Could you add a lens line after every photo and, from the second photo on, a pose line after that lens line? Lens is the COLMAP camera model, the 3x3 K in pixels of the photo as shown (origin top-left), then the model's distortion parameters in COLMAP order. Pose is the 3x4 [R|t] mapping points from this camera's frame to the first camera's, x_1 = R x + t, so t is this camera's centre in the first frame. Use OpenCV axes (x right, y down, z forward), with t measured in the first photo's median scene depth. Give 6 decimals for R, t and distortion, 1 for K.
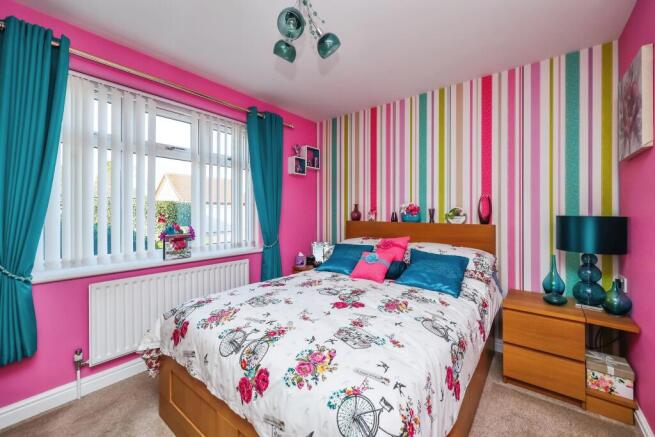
lens RADIAL K [[262.0, 0, 327.0], [0, 262.0, 215.1], [0, 0, 1]] dist [0.000890, 0.000074]
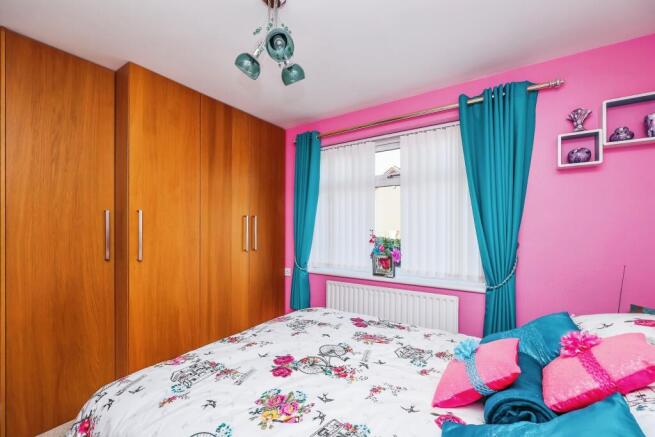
lens RADIAL K [[272.4, 0, 327.0], [0, 272.4, 230.2], [0, 0, 1]] dist [0.000540, -0.000022]
pose [[0.099864, 0.006444, -0.994980, 0.729566], [-0.012456, 0.999909, 0.005226, -0.043072], [0.994923, 0.011871, 0.099935, 0.870052]]
